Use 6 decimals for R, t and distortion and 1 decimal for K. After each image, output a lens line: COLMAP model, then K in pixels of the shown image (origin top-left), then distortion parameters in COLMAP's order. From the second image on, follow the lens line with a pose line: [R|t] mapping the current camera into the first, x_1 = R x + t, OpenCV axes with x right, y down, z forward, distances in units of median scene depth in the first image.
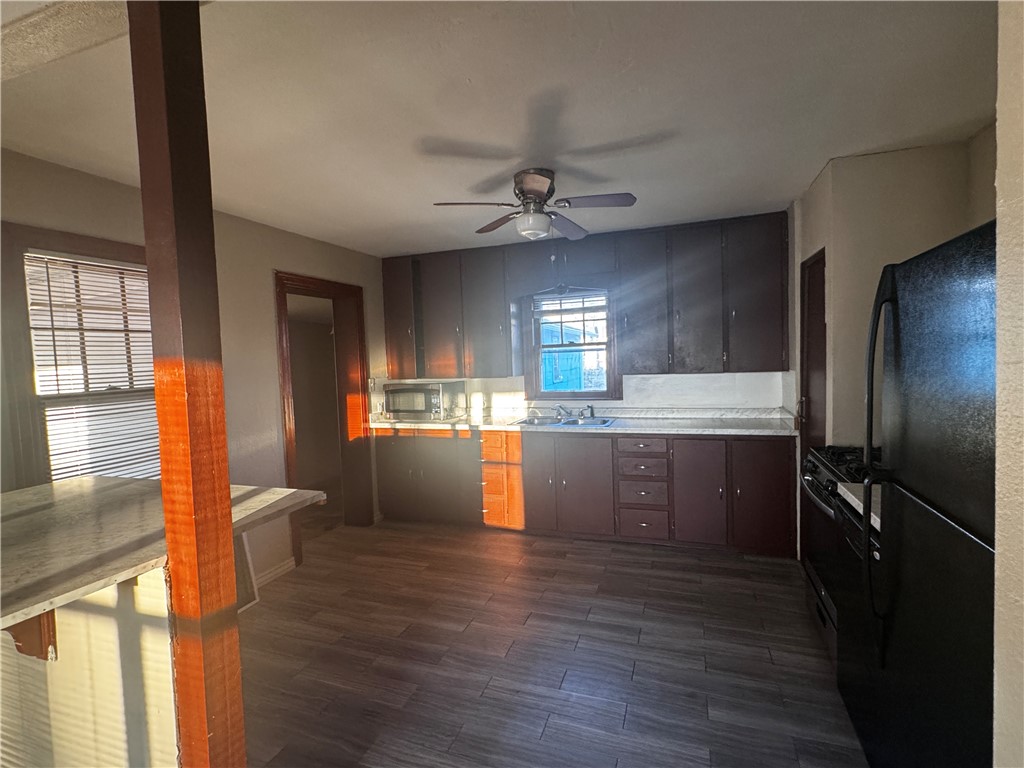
lens RADIAL K [[497.1, 0, 511.2], [0, 497.1, 387.0], [0, 0, 1]] dist [0.000498, 0.000110]
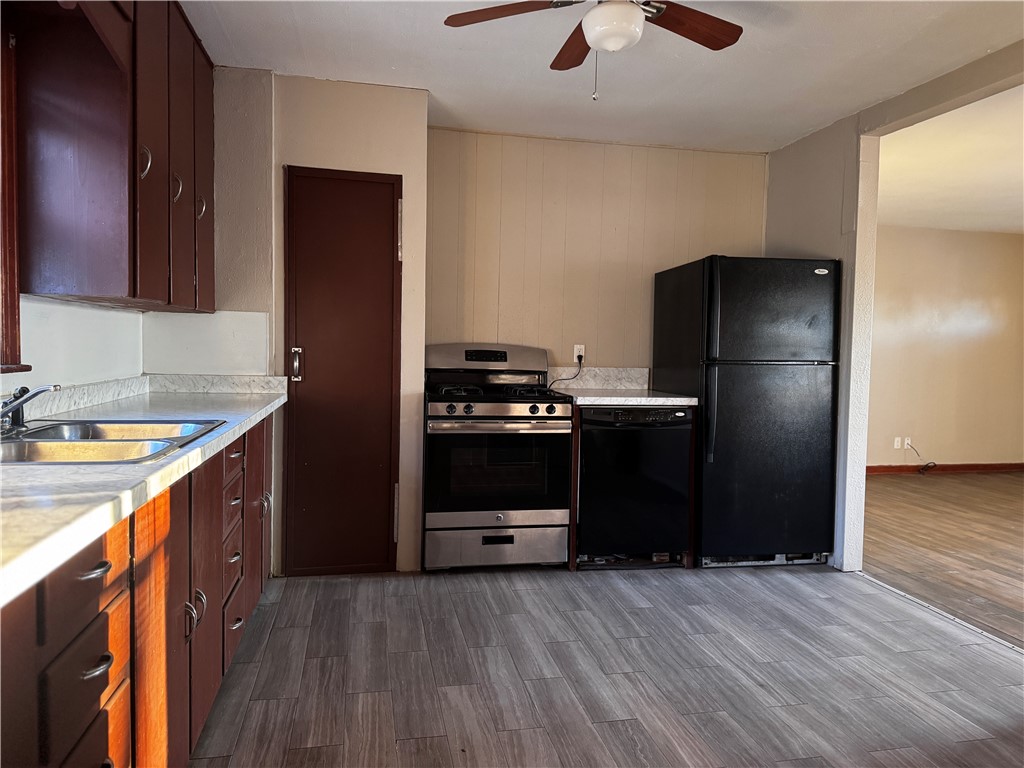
lens RADIAL K [[708.7, 0, 513.4], [0, 708.7, 379.2], [0, 0, 1]] dist [-0.000622, -0.002404]
pose [[-0.530772, -0.011842, 0.847432, -0.384295], [0.045912, 0.998032, 0.042703, 0.029342], [-0.846270, 0.061573, -0.529183, 1.002181]]
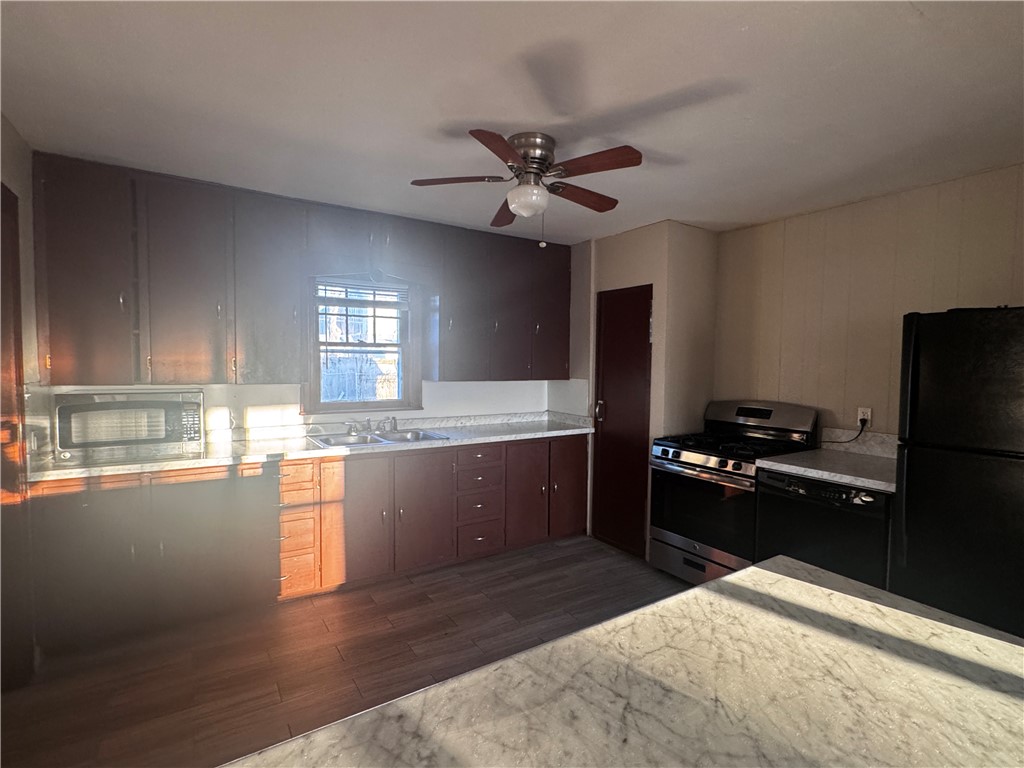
lens RADIAL K [[497.1, 0, 511.2], [0, 497.1, 387.0], [0, 0, 1]] dist [0.000498, 0.000110]
pose [[0.603248, 0.003060, 0.797548, -0.411475], [0.014455, 0.999786, -0.014769, 0.001042], [-0.797423, 0.020438, 0.603075, 0.334855]]
